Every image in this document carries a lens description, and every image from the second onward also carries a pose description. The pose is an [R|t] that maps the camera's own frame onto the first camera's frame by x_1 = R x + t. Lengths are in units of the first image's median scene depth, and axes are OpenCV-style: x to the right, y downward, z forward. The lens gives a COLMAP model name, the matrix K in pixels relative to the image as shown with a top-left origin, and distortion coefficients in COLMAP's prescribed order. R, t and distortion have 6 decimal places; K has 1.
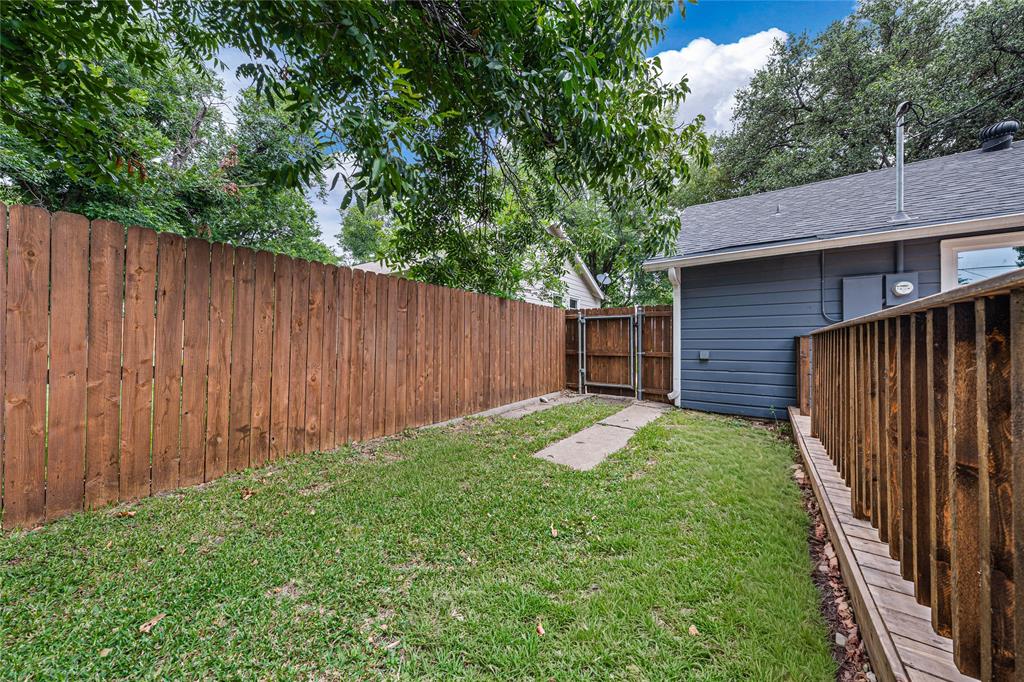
lens RADIAL K [[350.2, 0, 514.3], [0, 350.2, 342.6], [0, 0, 1]] dist [-0.011413, -0.000015]
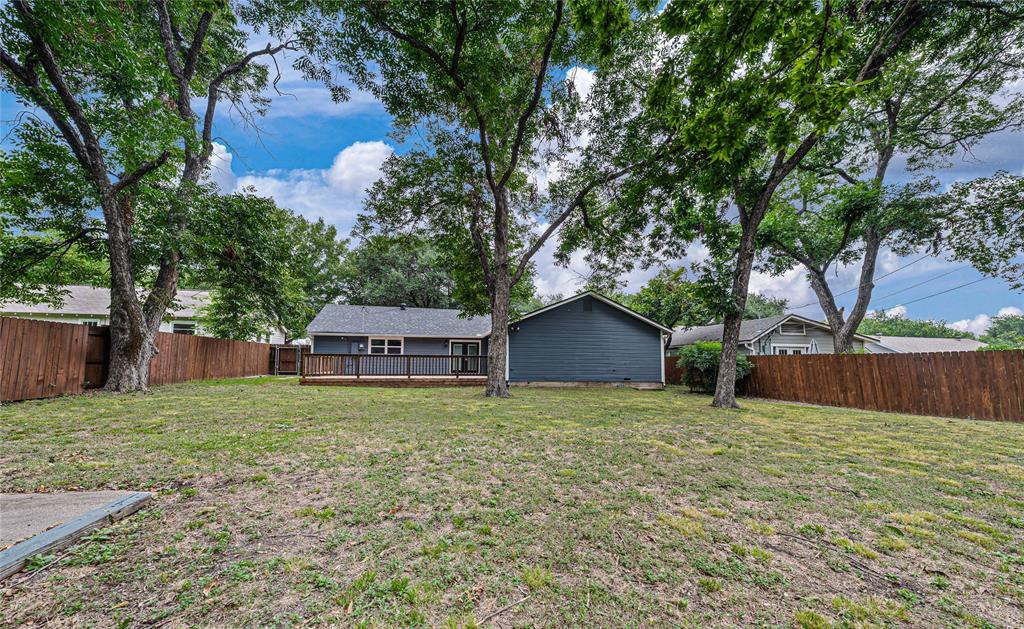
lens RADIAL K [[358.1, 0, 519.5], [0, 358.1, 320.7], [0, 0, 1]] dist [0.001483, 0.000037]
pose [[0.666643, 0.086203, 0.740375, -0.695496], [-0.010490, 0.994277, -0.106319, -0.000681], [-0.745303, 0.063110, 0.663732, -2.475583]]
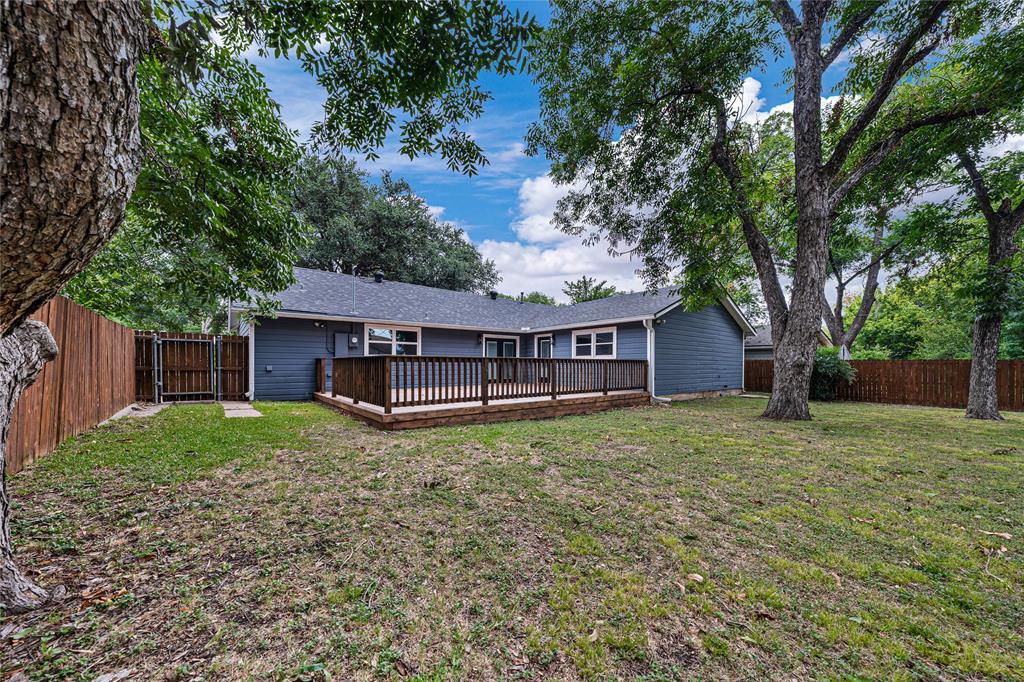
lens RADIAL K [[350.2, 0, 506.3], [0, 350.2, 361.6], [0, 0, 1]] dist [-0.011413, -0.000015]
pose [[0.257006, -0.001659, 0.966408, -0.679905], [-0.011275, 0.999925, 0.004715, -0.014740], [-0.966344, -0.012108, 0.256968, -0.473163]]
